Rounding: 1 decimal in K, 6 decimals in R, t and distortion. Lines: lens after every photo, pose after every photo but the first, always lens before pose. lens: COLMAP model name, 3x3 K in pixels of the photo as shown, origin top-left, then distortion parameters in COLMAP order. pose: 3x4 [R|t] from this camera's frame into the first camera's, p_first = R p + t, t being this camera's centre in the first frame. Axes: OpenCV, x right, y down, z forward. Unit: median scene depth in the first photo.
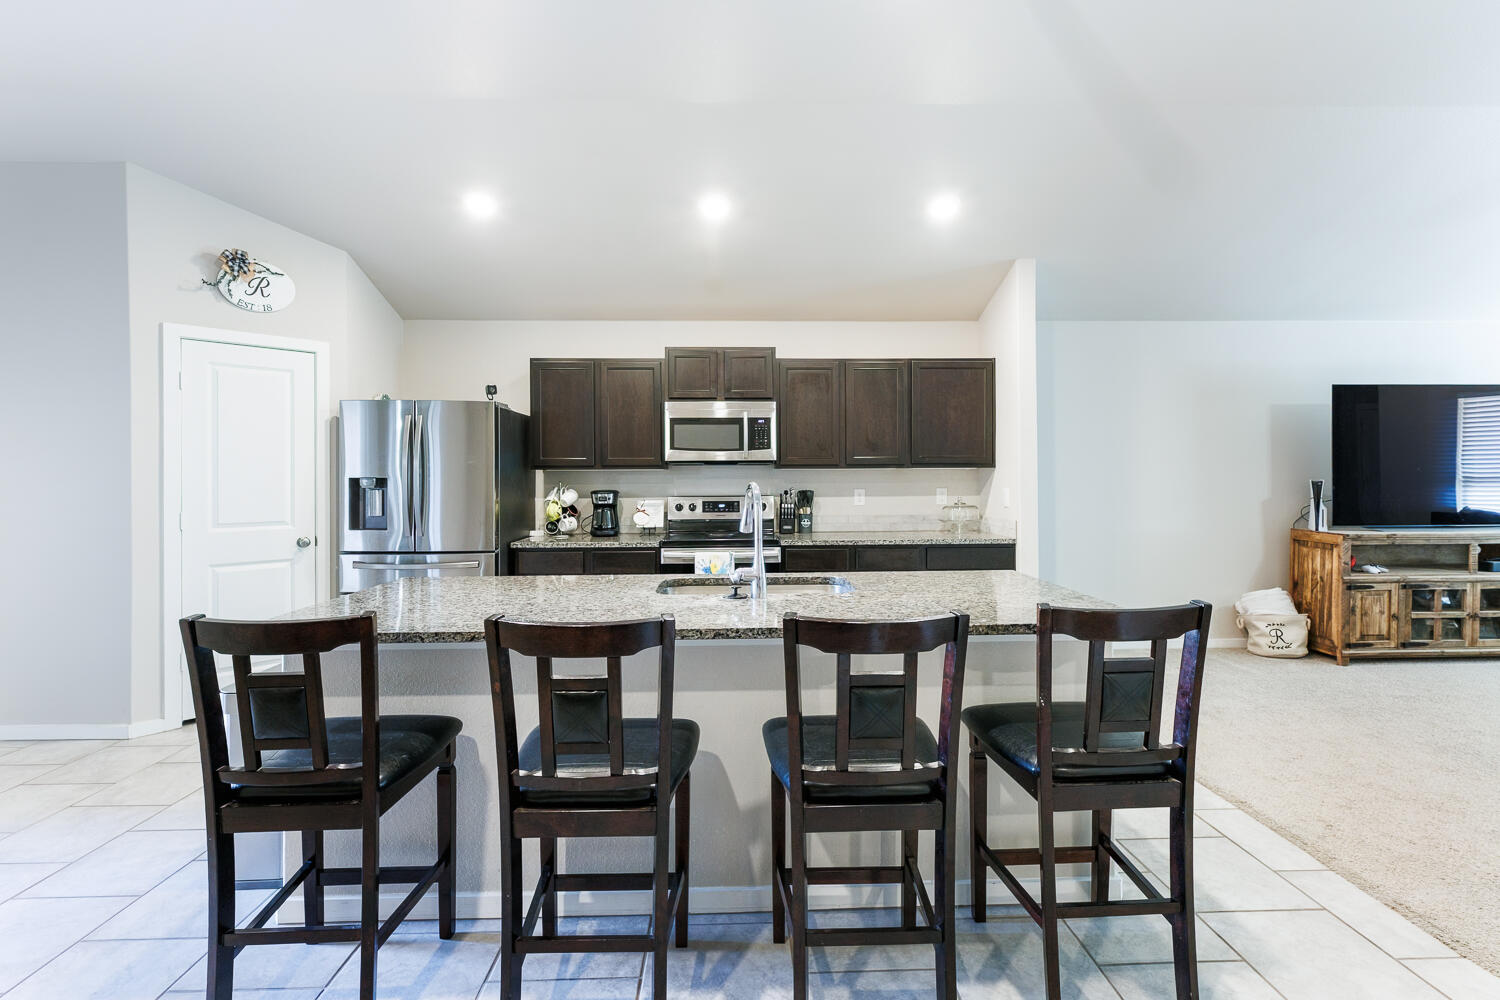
lens RADIAL K [[667.2, 0, 761.1], [0, 667.2, 486.7], [0, 0, 1]] dist [0.001347, 0.001011]
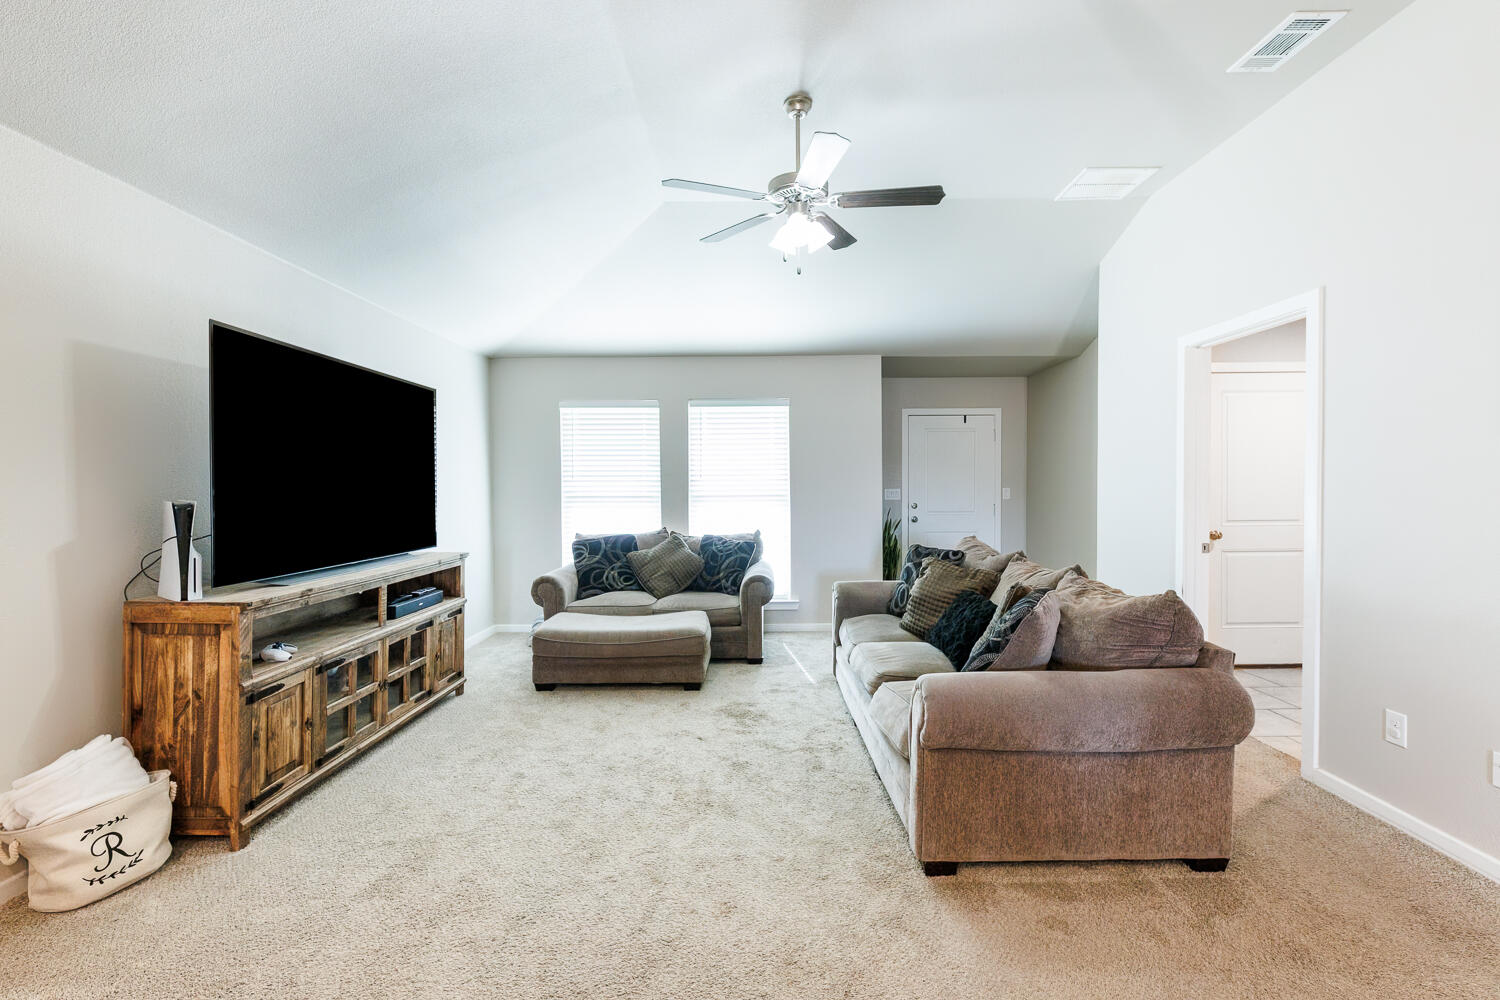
lens RADIAL K [[667.2, 0, 750.9], [0, 667.2, 498.7], [0, 0, 1]] dist [0.001347, 0.001011]
pose [[0.039110, -0.008773, 0.999196, 0.353276], [0.010396, 0.999911, 0.008373, -0.012297], [-0.999181, 0.010061, 0.039198, 0.568319]]
